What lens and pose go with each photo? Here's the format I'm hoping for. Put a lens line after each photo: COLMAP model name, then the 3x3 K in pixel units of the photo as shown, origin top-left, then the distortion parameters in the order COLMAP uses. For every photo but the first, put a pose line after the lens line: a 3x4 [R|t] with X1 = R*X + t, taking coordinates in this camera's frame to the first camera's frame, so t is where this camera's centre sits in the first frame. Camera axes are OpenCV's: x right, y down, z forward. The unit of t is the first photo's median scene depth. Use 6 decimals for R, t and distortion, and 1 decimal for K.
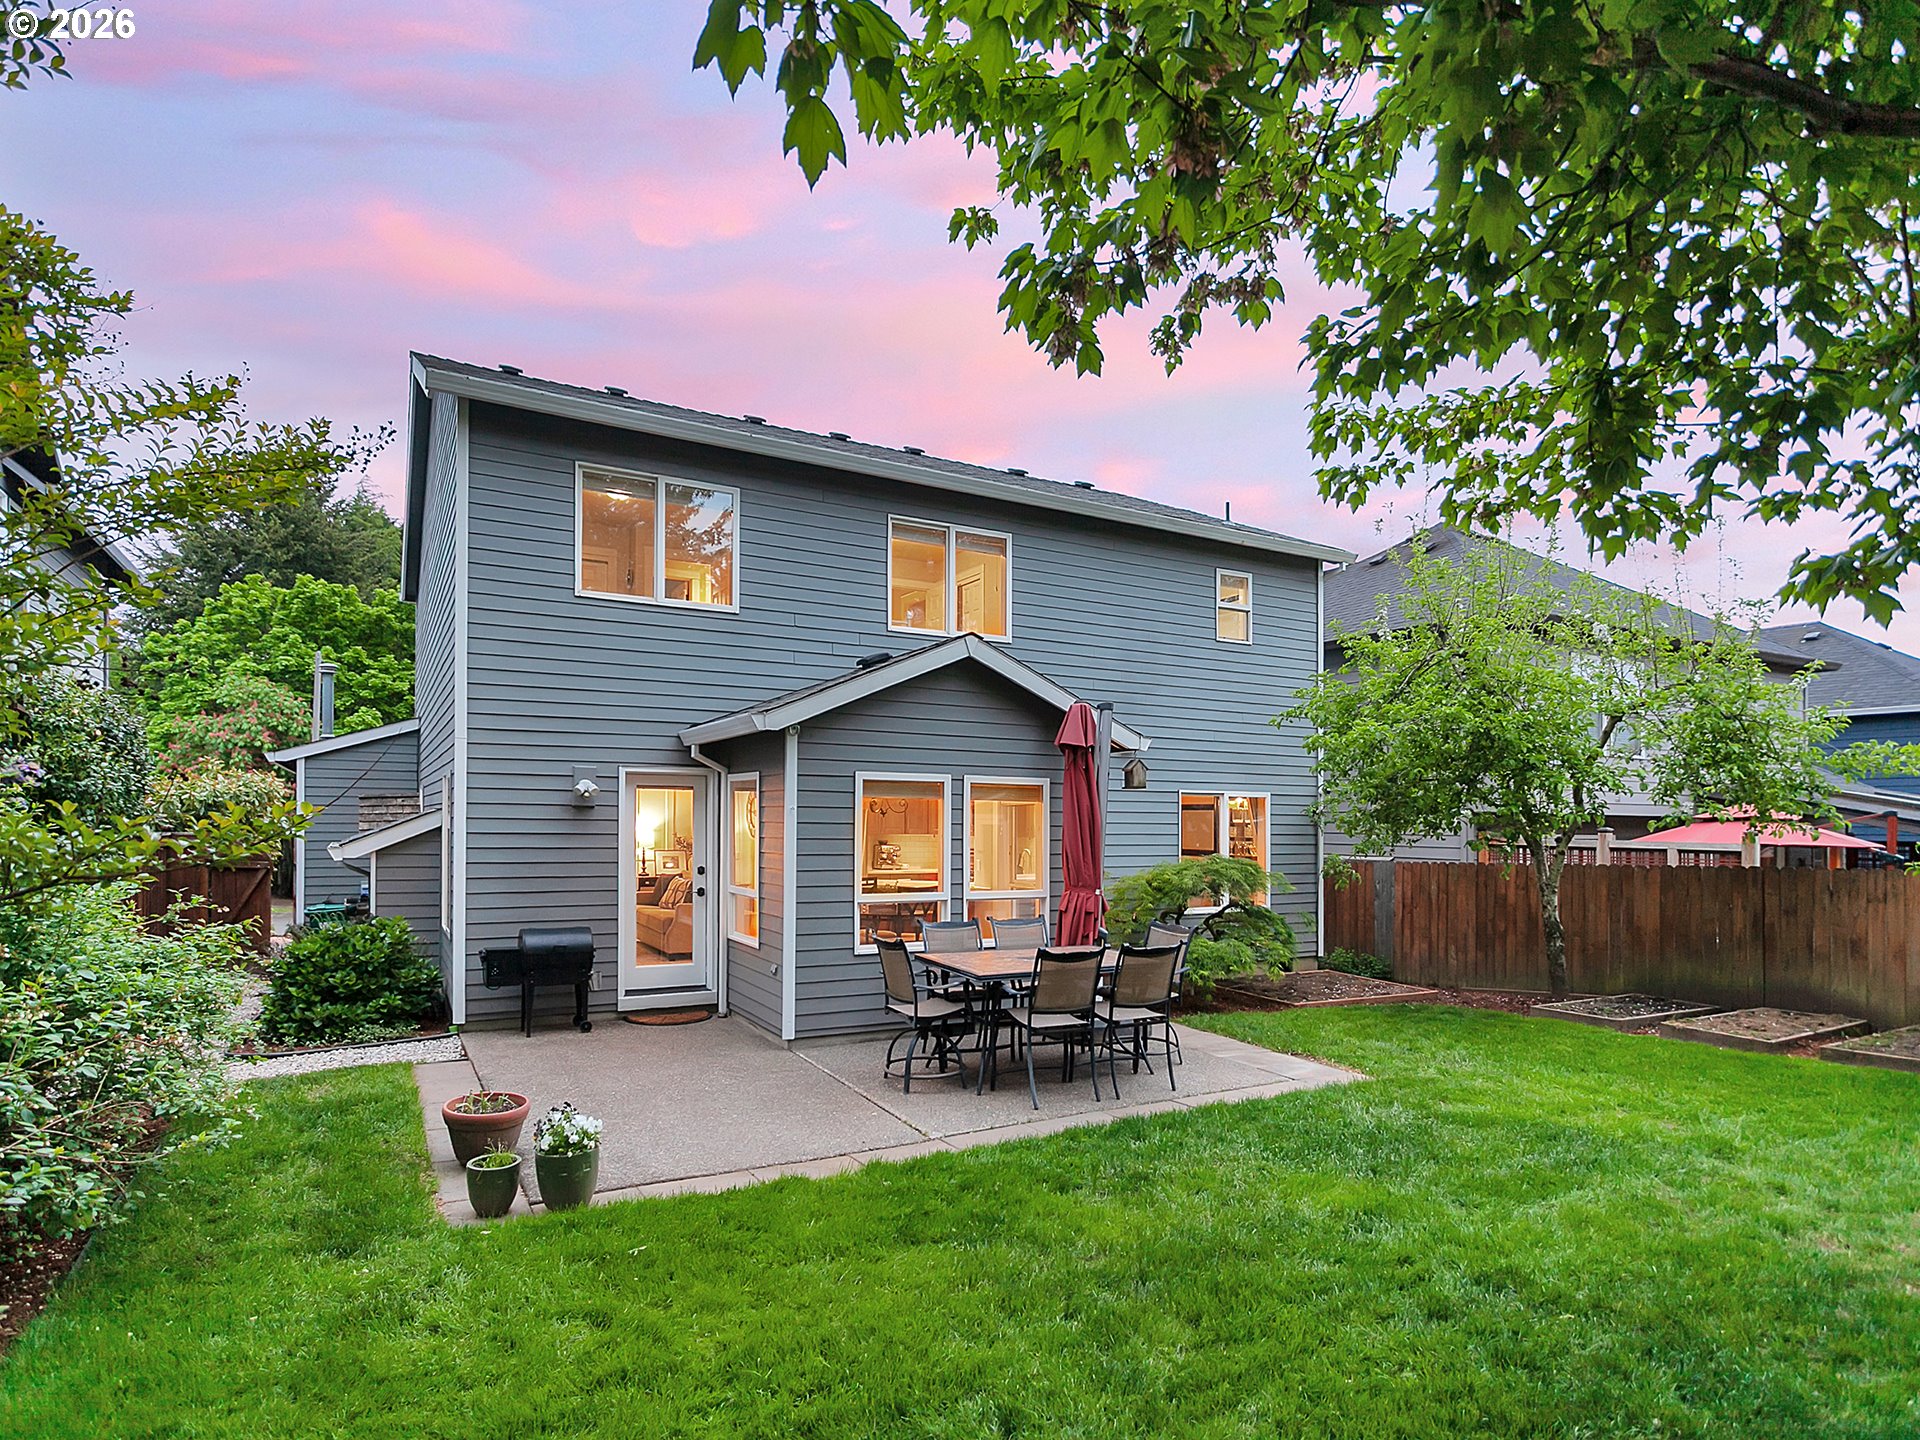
lens RADIAL K [[1012.6, 0, 965.0], [0, 1012.6, 797.1], [0, 0, 1]] dist [0.003064, 0.000410]
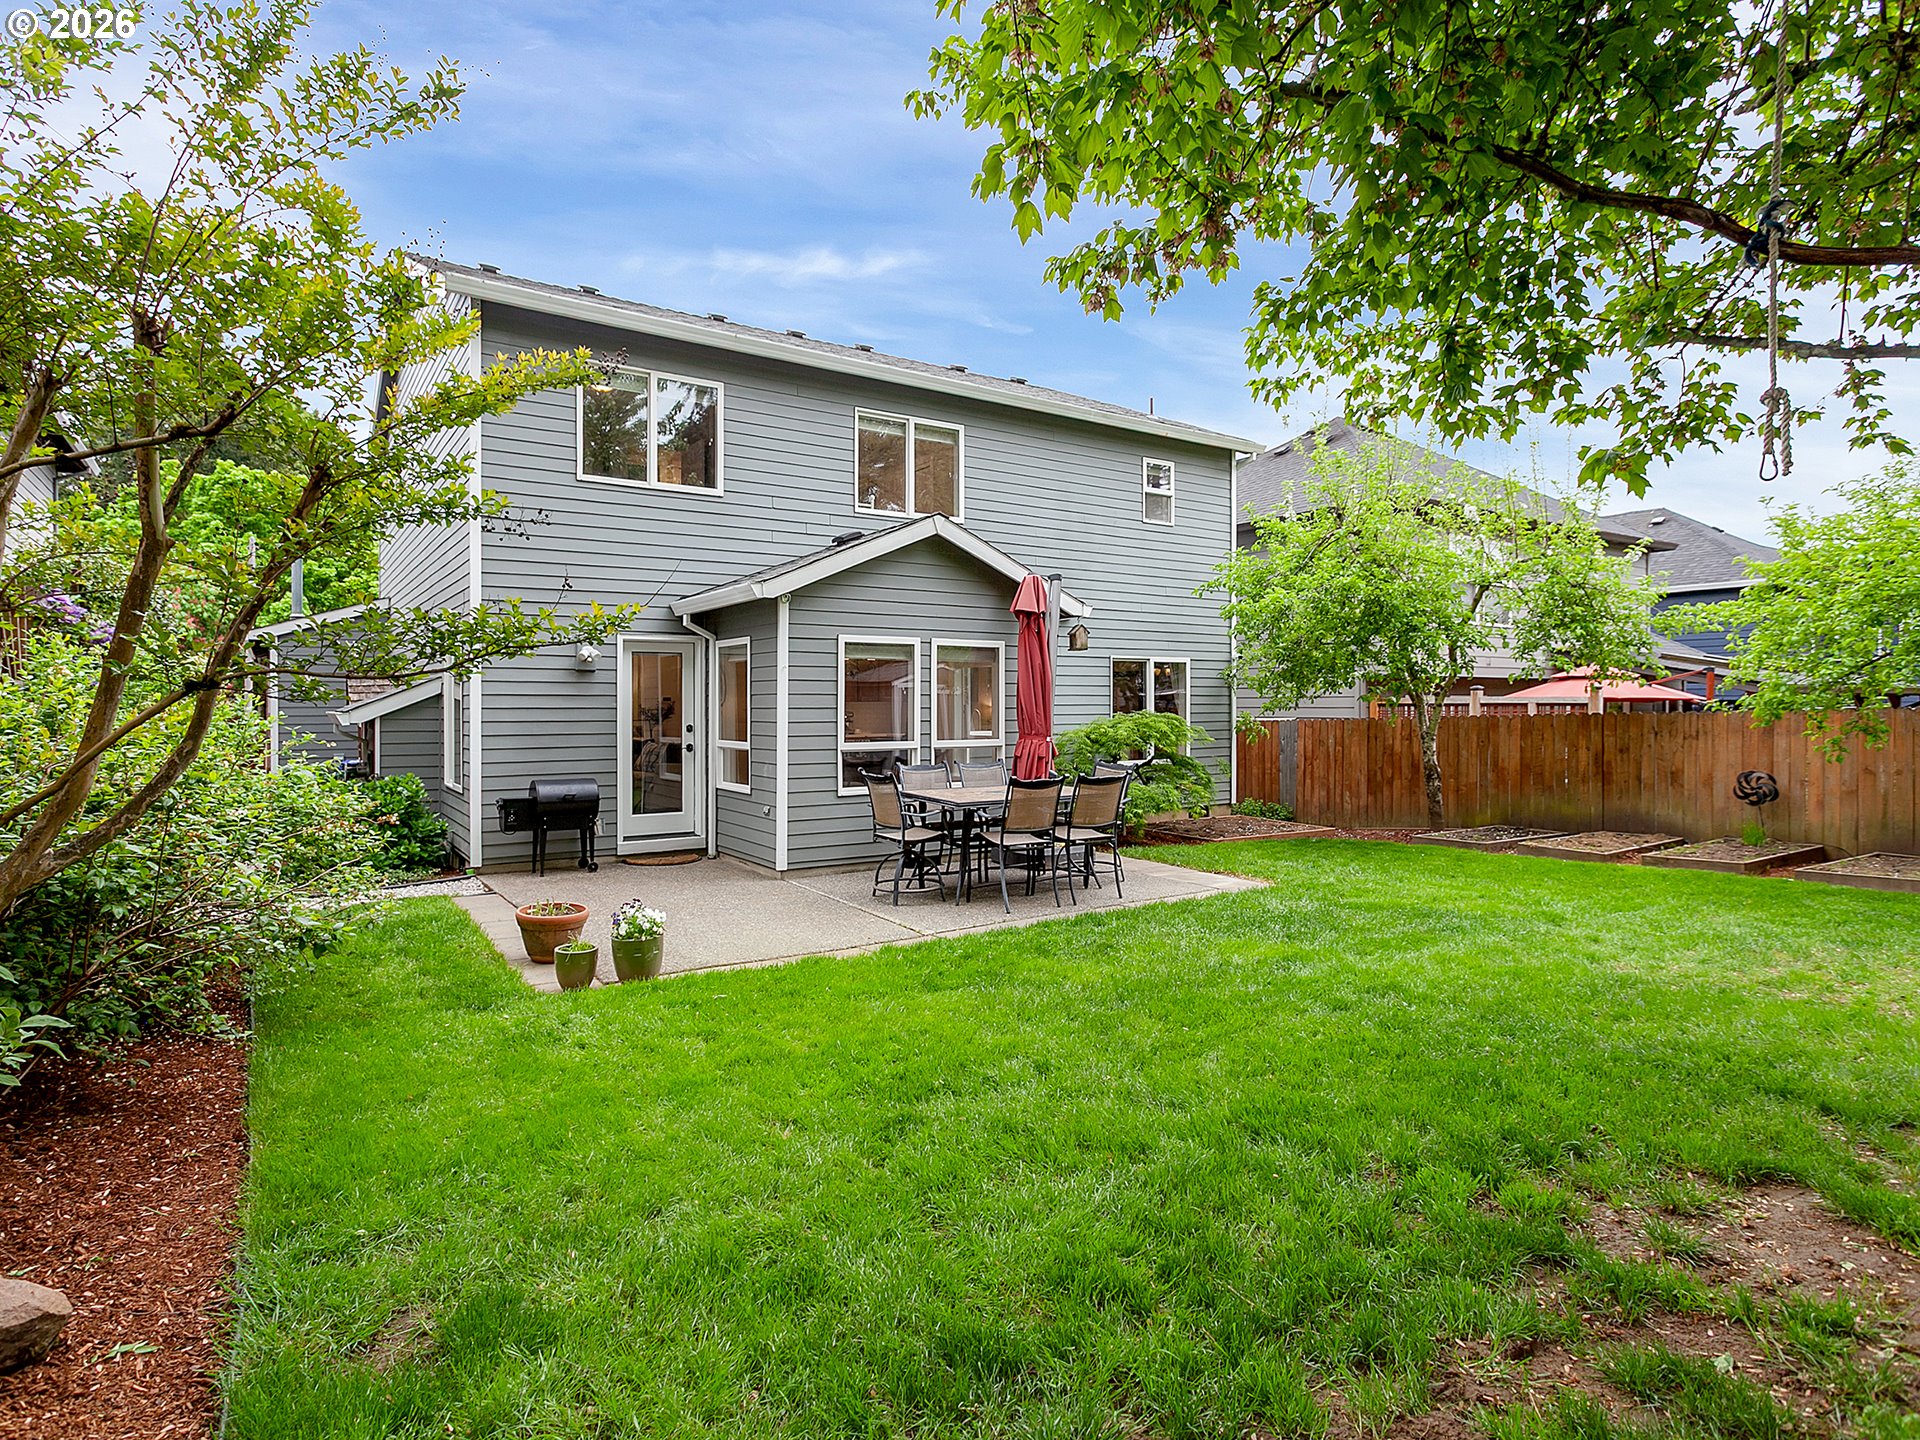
lens RADIAL K [[999.6, 0, 935.1], [0, 999.6, 711.1], [0, 0, 1]] dist [0.000303, 0.000508]
pose [[0.998208, -0.010349, 0.058937, -0.064007], [0.008781, 0.999602, 0.026801, 0.029933], [-0.059191, -0.026235, 0.997902, -0.125577]]
